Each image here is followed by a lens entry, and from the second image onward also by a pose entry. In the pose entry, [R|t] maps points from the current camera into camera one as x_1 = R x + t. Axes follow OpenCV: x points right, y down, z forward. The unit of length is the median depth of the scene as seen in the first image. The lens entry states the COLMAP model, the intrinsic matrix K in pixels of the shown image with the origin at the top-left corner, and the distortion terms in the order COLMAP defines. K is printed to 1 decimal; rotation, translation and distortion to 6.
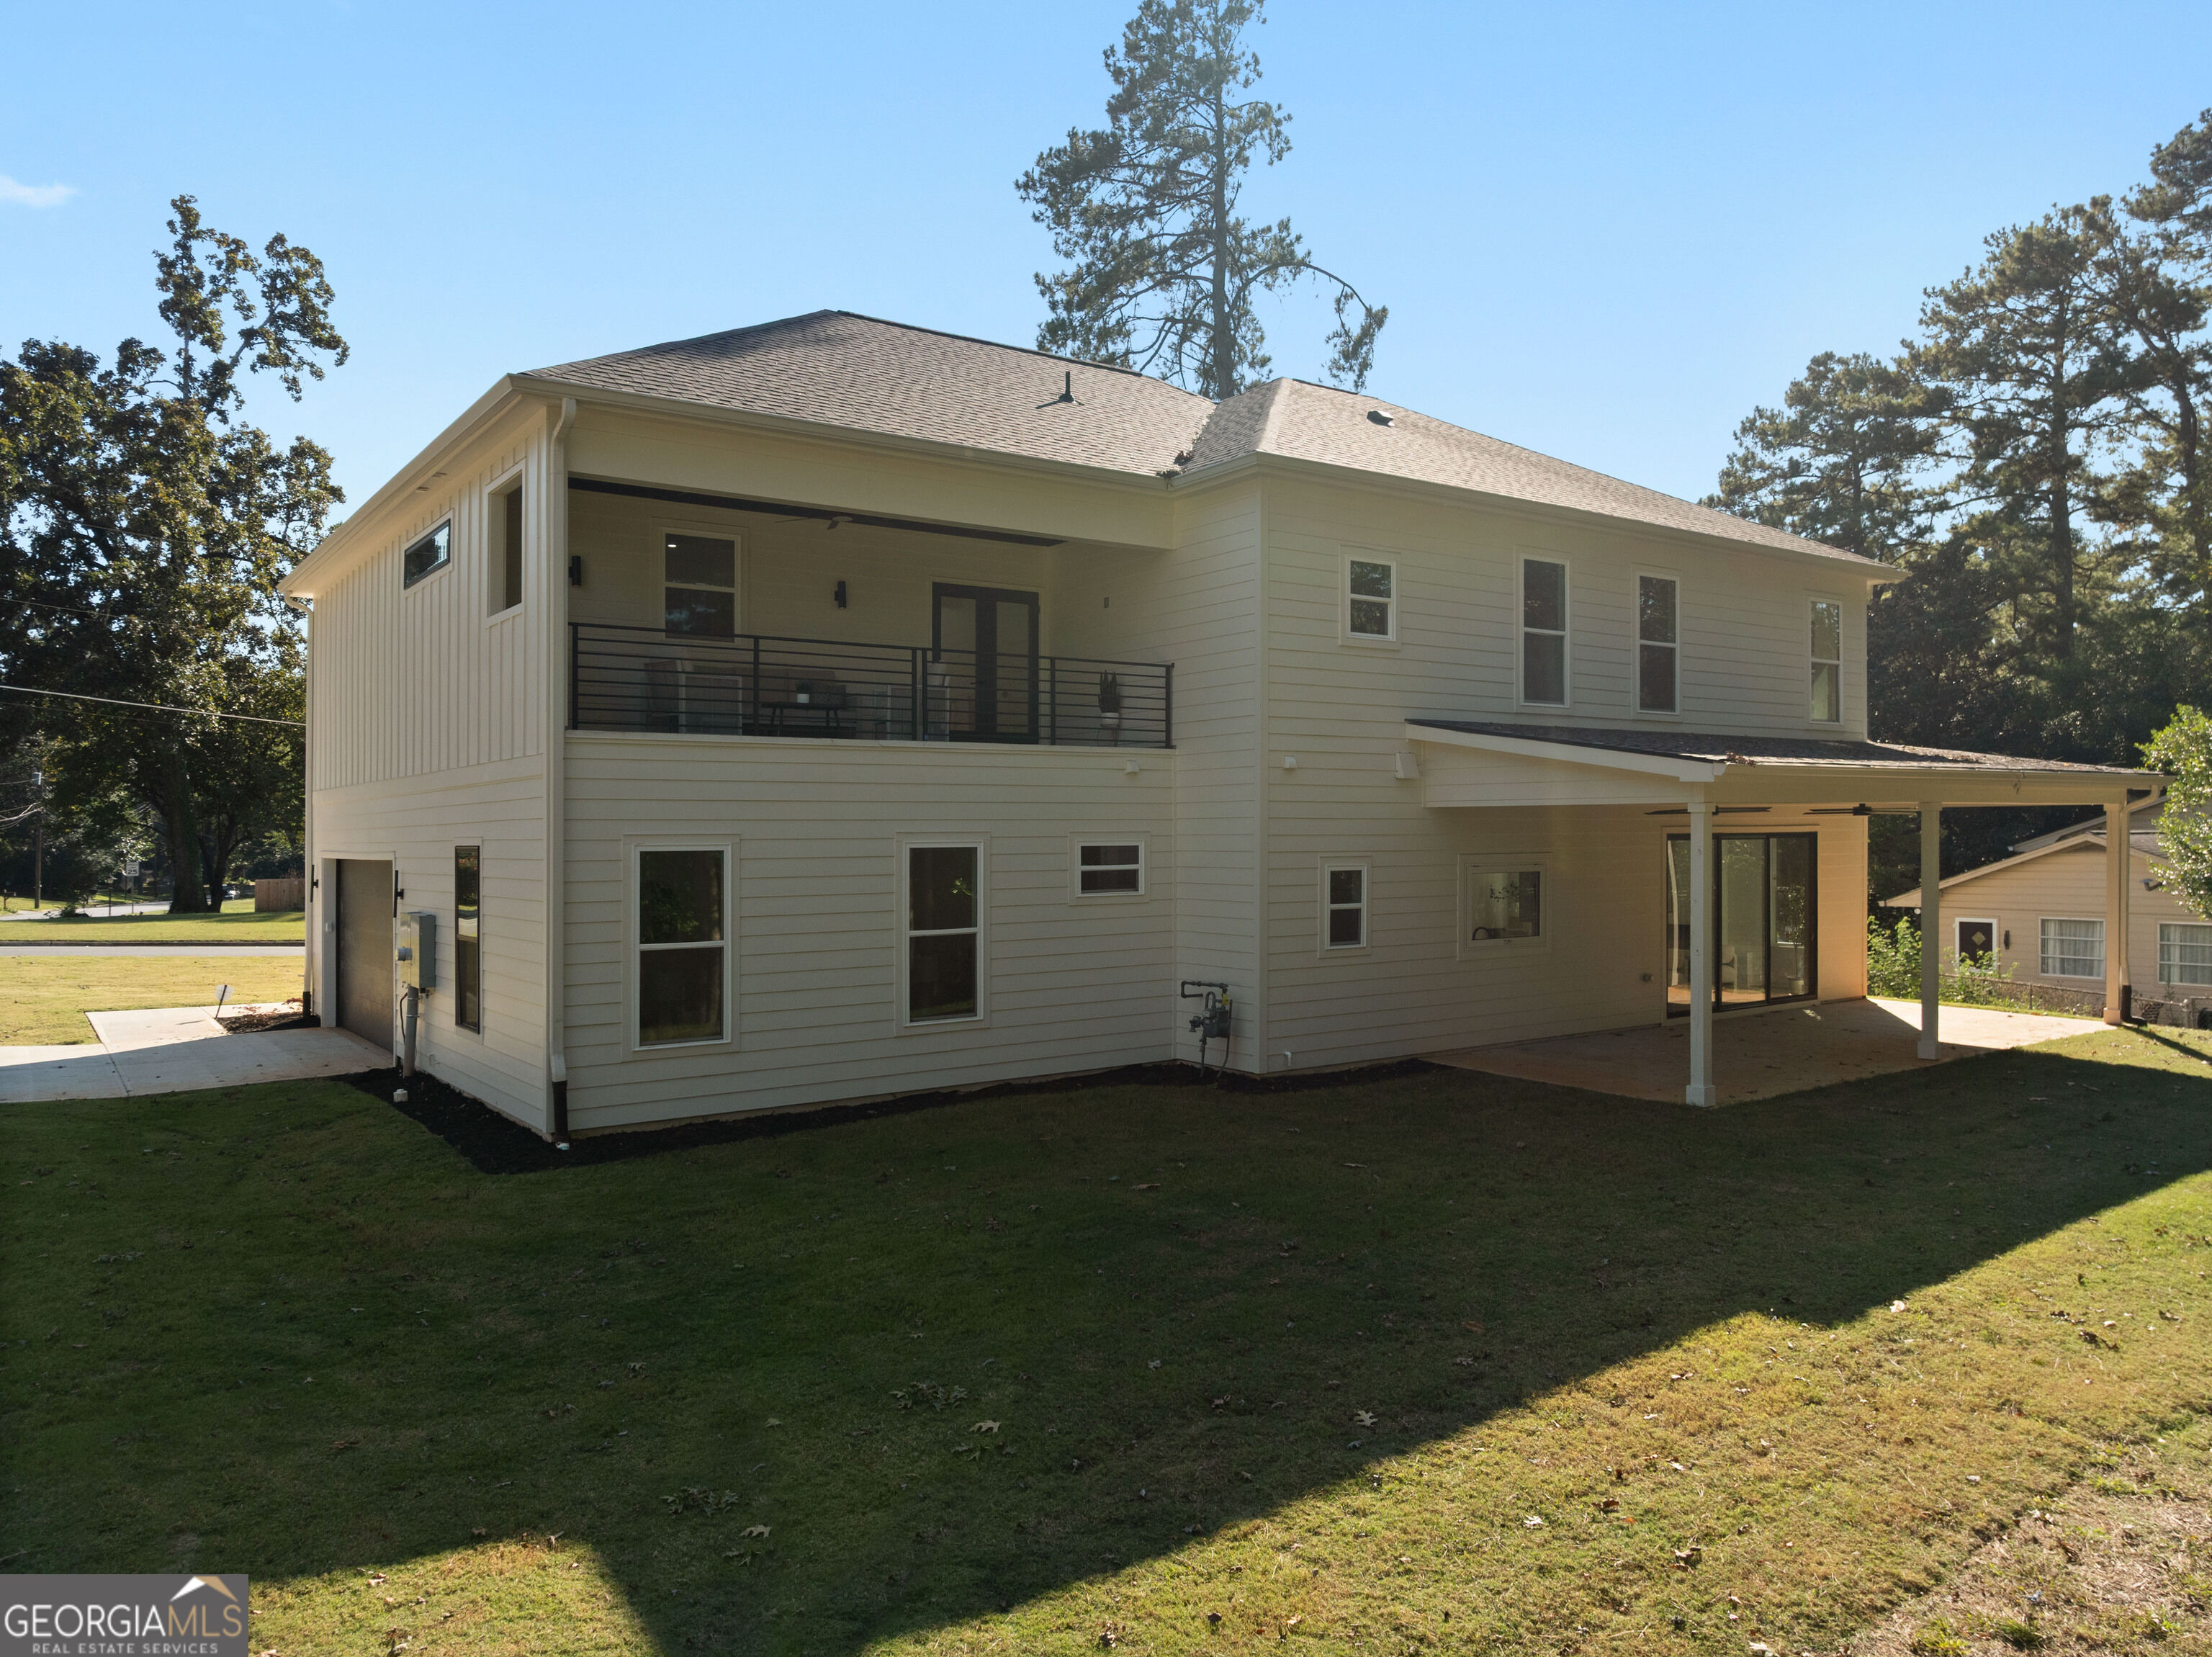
lens RADIAL K [[1585.6, 0, 1106.0], [0, 1585.6, 828.5], [0, 0, 1]] dist [-0.001786, -0.000348]
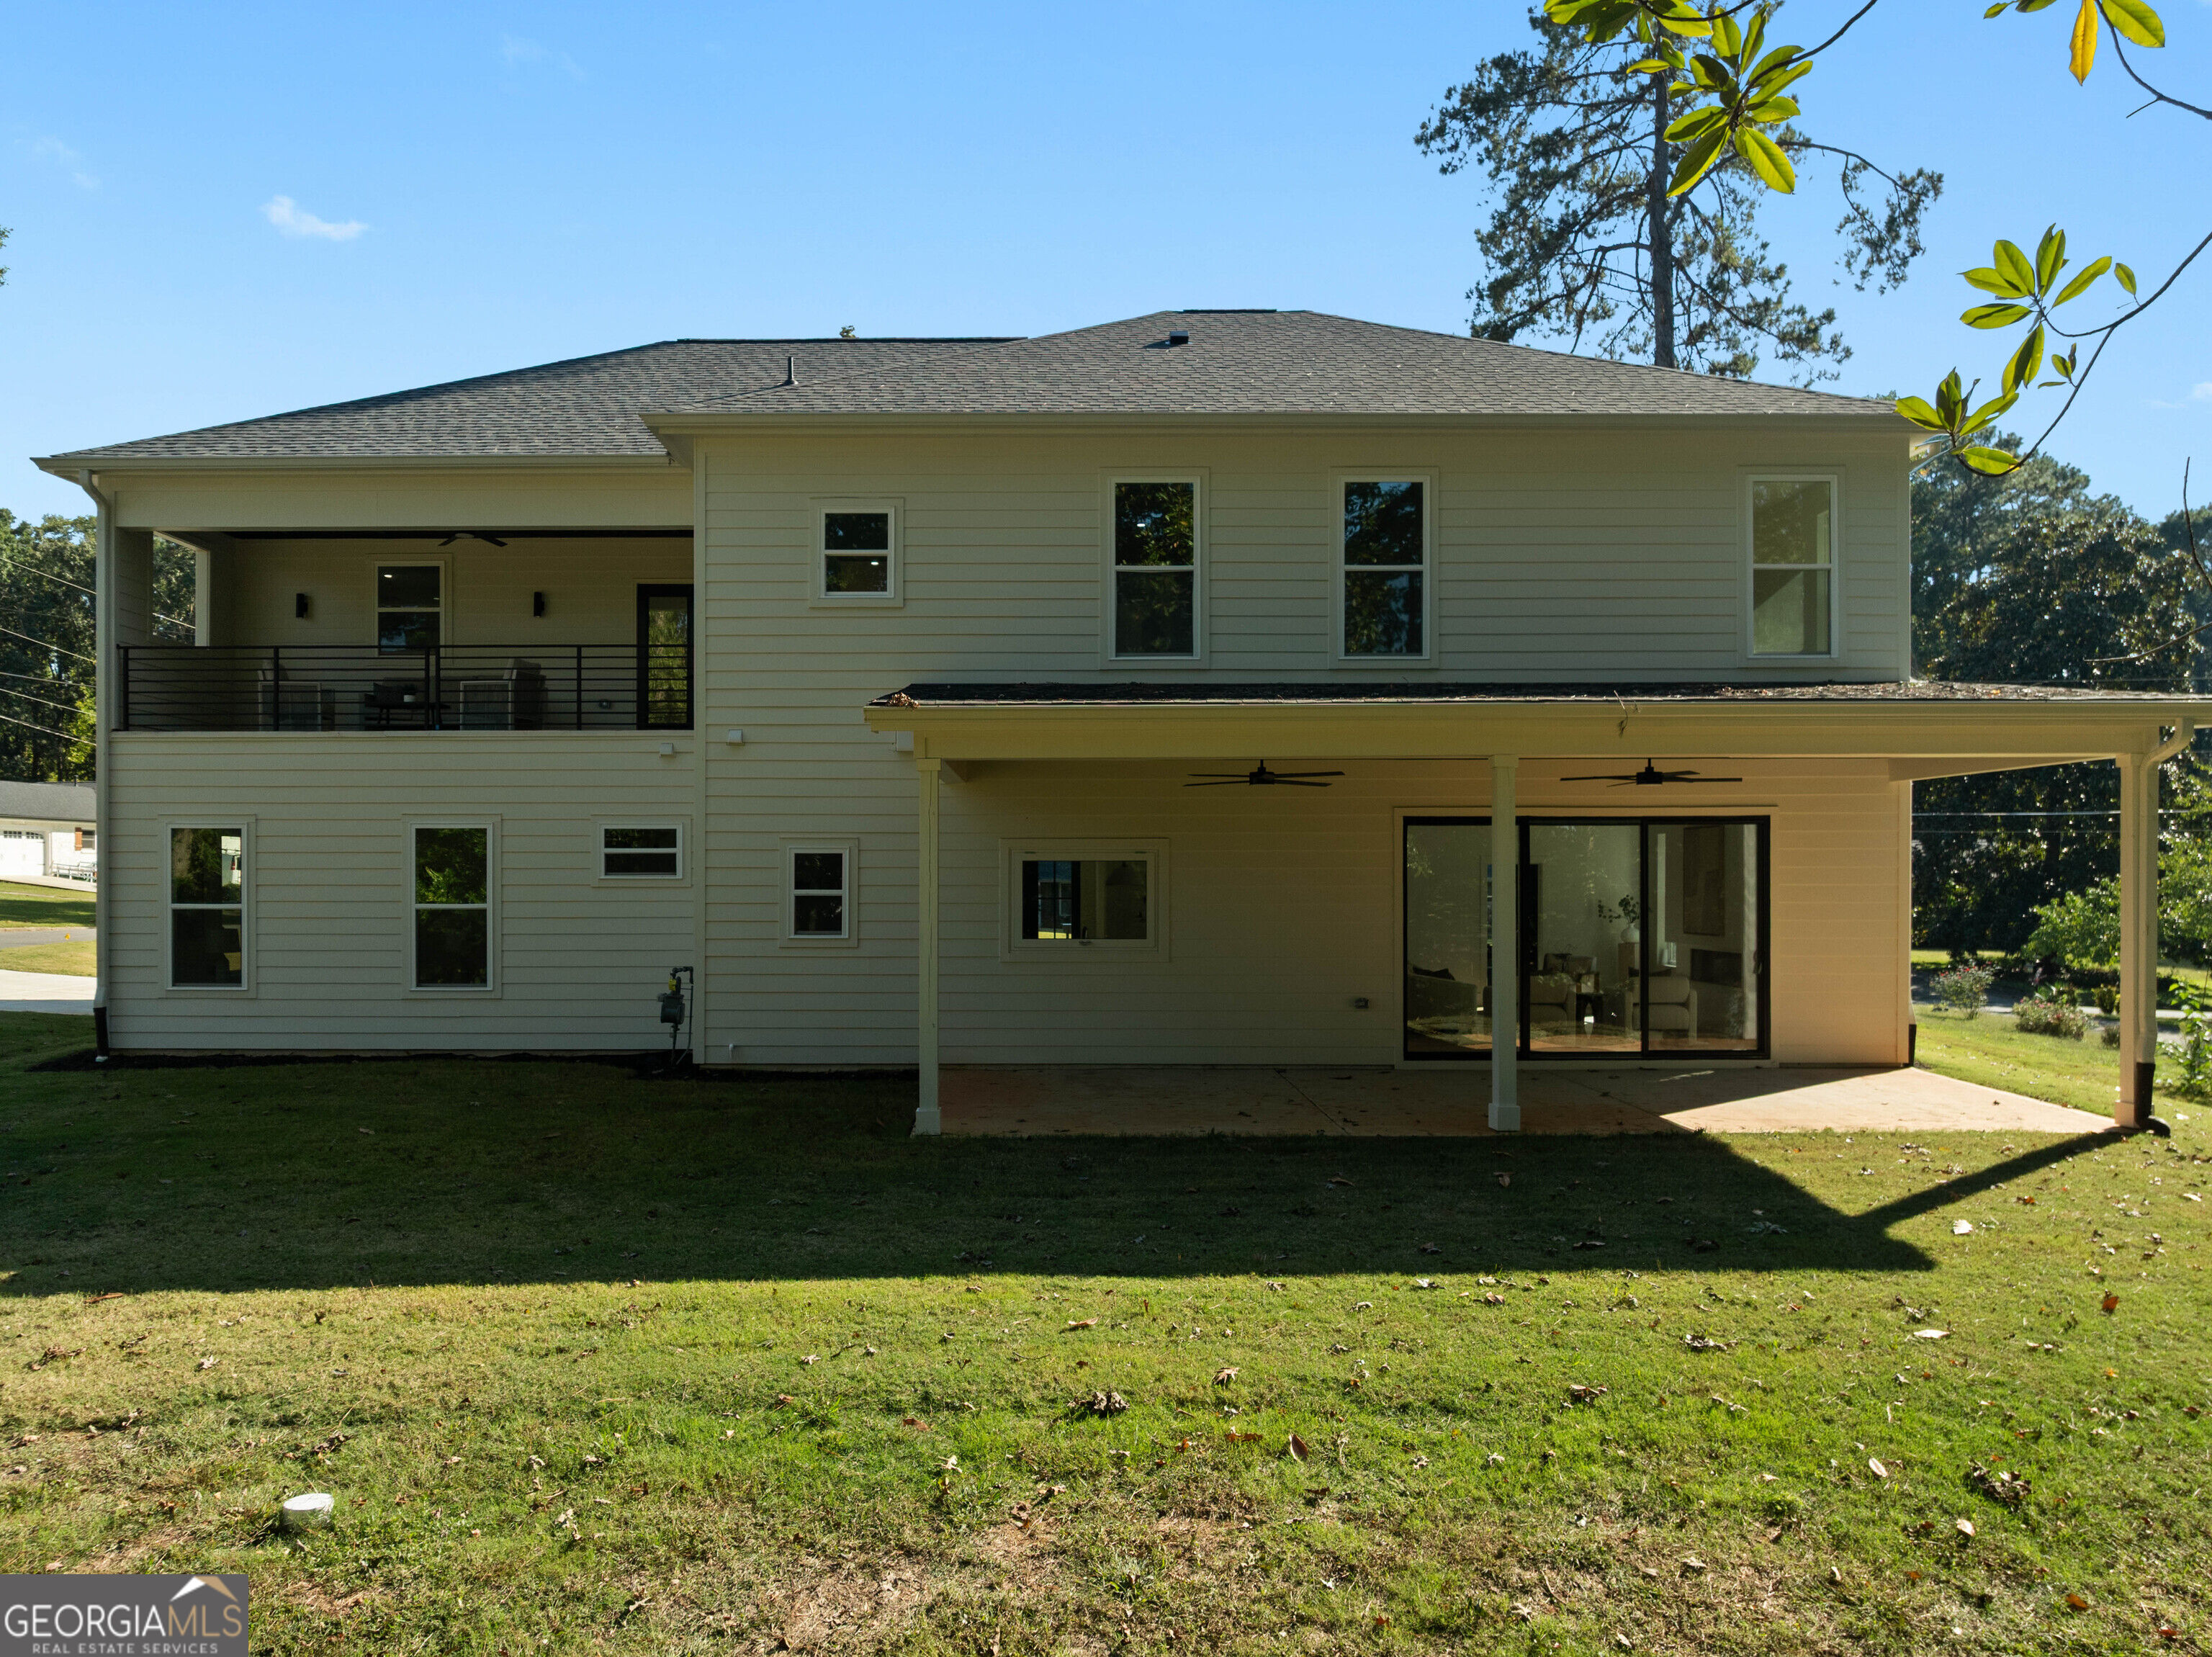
lens RADIAL K [[1642.8, 0, 1106.2], [0, 1642.8, 875.8], [0, 0, 1]] dist [-0.023481, -0.001715]
pose [[0.800550, 0.004036, -0.599252, 0.849307], [-0.005493, 0.999985, -0.000603, 0.039160], [0.599240, 0.003774, 0.800560, 0.343839]]
